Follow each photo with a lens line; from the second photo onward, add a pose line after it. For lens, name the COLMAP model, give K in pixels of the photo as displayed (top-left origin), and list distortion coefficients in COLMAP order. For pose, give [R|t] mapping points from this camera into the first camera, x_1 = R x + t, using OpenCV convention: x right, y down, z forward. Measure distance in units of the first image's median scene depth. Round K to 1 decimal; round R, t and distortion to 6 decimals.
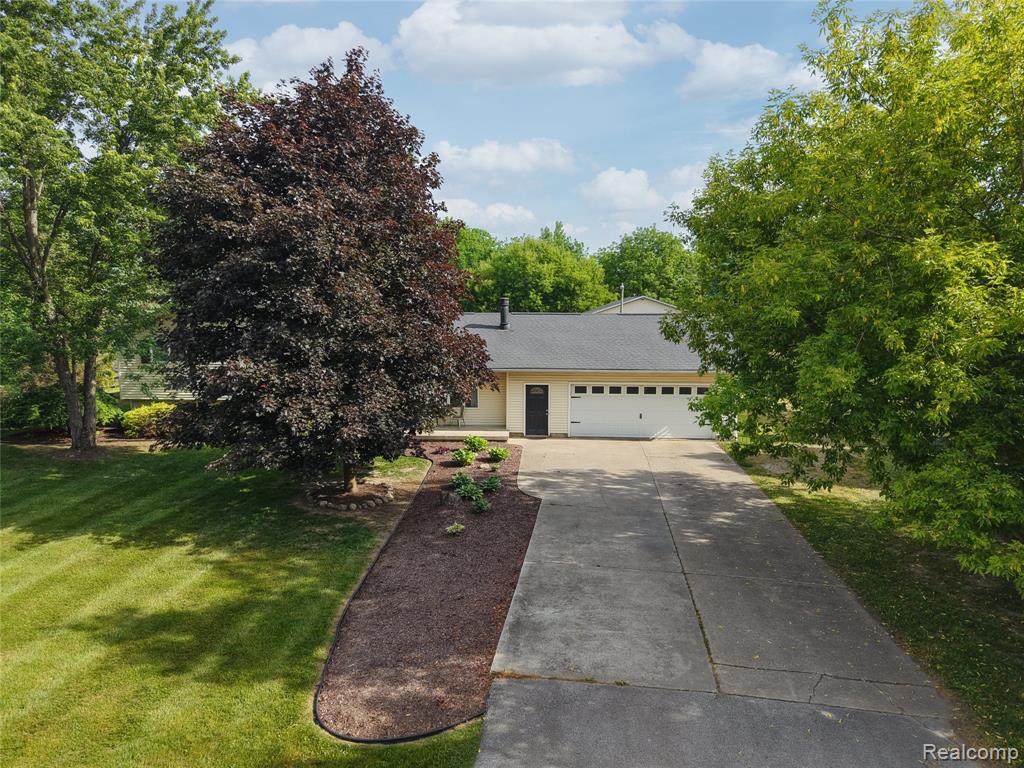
lens RADIAL K [[686.3, 0, 512.0], [0, 686.3, 384.0], [0, 0, 1]] dist [-0.005973, -0.001584]
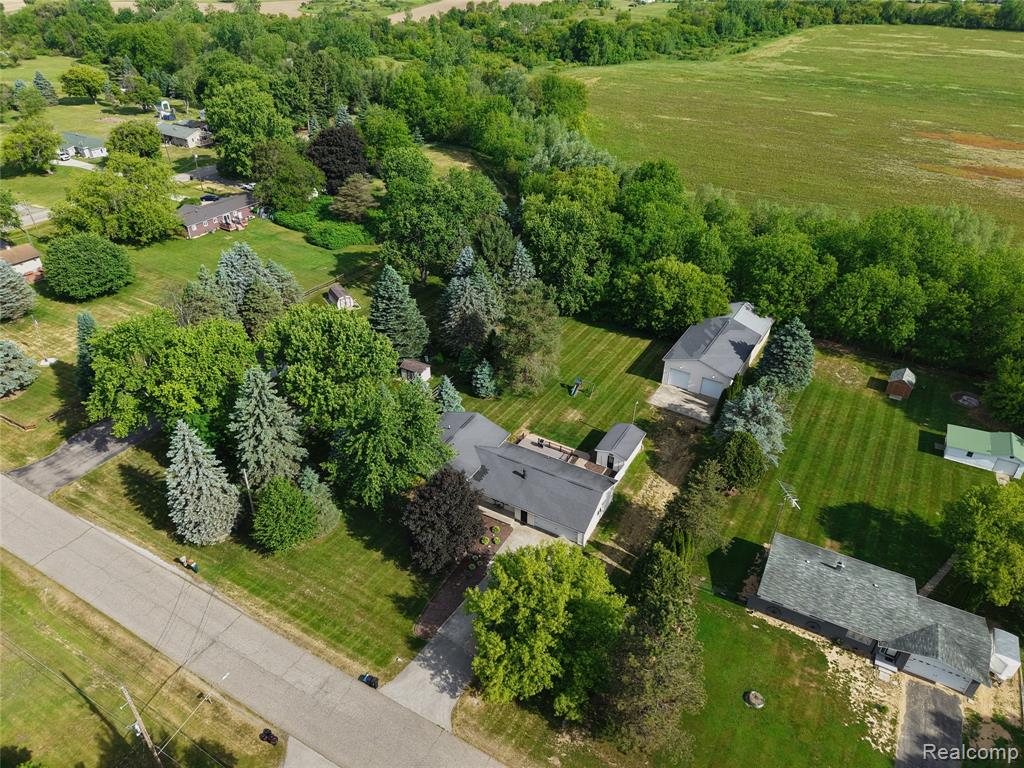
lens RADIAL K [[679.1, 0, 515.1], [0, 679.1, 384.4], [0, 0, 1]] dist [0.028427, -0.024293]
pose [[0.899546, 0.238239, -0.366140, 1.346278], [-0.054480, 0.892827, 0.447093, -2.549324], [0.433414, -0.382234, 0.816118, -1.726895]]
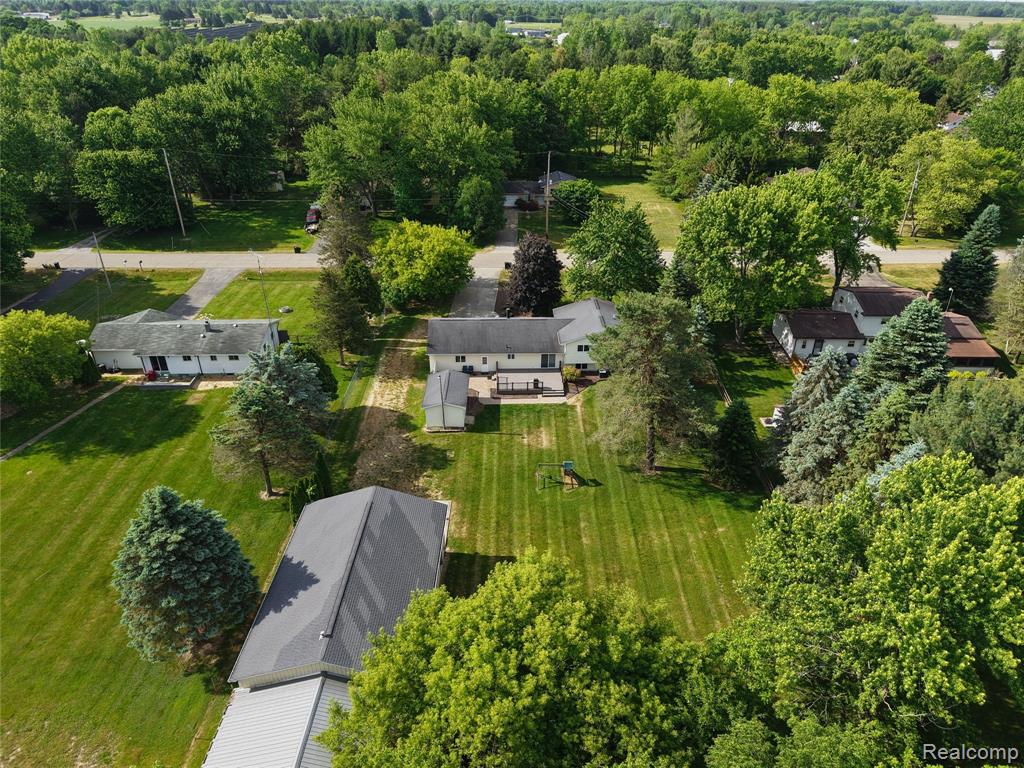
lens RADIAL K [[685.5, 0, 515.0], [0, 685.5, 386.8], [0, 0, 1]] dist [0.024811, -0.024713]
pose [[-0.996562, 0.023074, -0.079576, 0.291798], [-0.028688, 0.804933, 0.592672, -2.390187], [0.077729, 0.592917, -0.801503, 5.345583]]
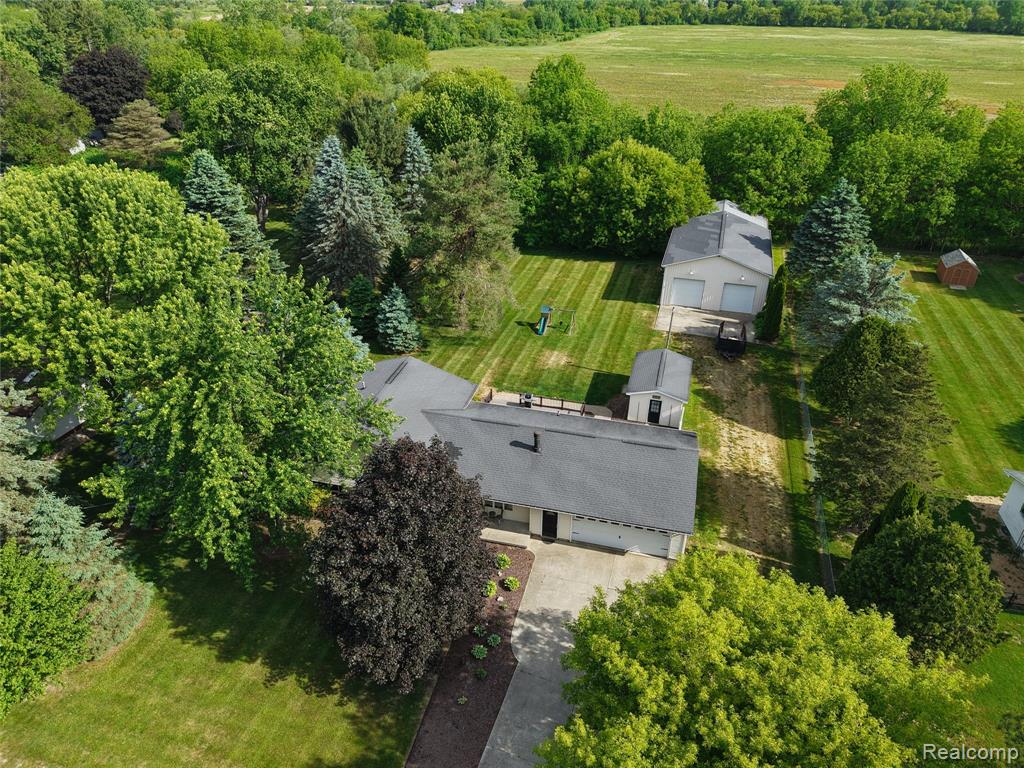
lens RADIAL K [[688.1, 0, 514.4], [0, 688.1, 386.0], [0, 0, 1]] dist [0.003507, -0.003160]
pose [[0.981349, 0.094404, -0.167457, 0.260306], [-0.020937, 0.918418, 0.395058, -1.177111], [0.191090, -0.384184, 0.903265, -0.360712]]
